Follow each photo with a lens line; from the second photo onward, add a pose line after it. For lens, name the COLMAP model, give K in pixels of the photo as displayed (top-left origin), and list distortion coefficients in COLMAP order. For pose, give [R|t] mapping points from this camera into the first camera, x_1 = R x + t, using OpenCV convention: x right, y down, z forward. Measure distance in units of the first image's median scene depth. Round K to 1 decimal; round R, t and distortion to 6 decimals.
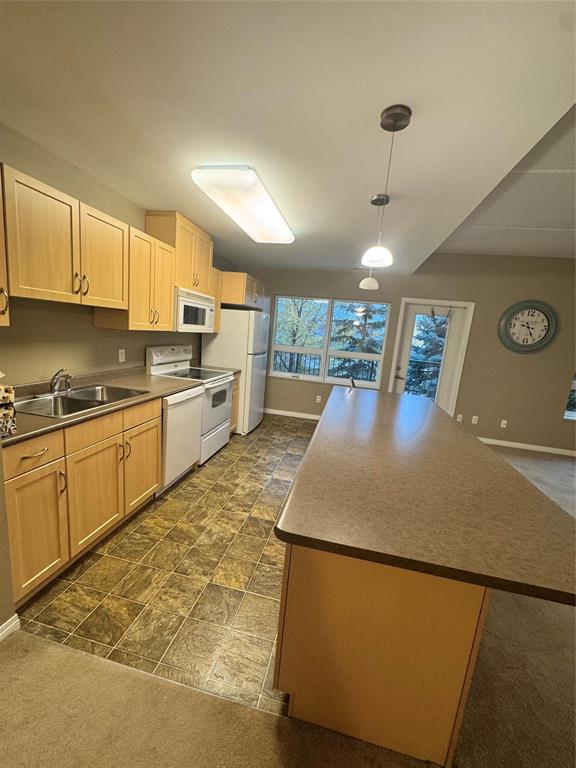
lens RADIAL K [[319.5, 0, 288.0], [0, 319.5, 384.0], [0, 0, 1]] dist [0.025187, -0.000145]
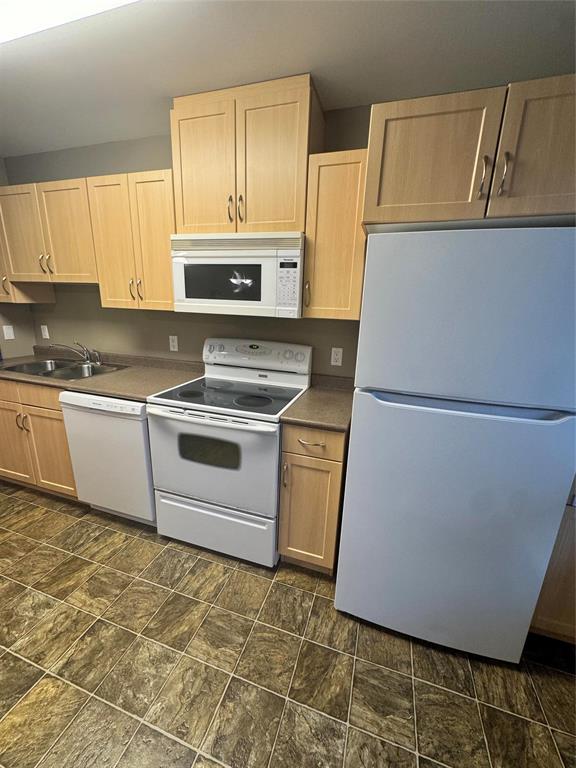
lens RADIAL K [[319.5, 0, 288.0], [0, 319.5, 384.0], [0, 0, 1]] dist [0.025187, -0.000145]
pose [[-0.122988, 0.150143, -0.980985, 0.253015], [-0.207310, 0.962794, 0.173349, -0.175629], [0.970514, 0.224688, -0.087286, 1.264346]]
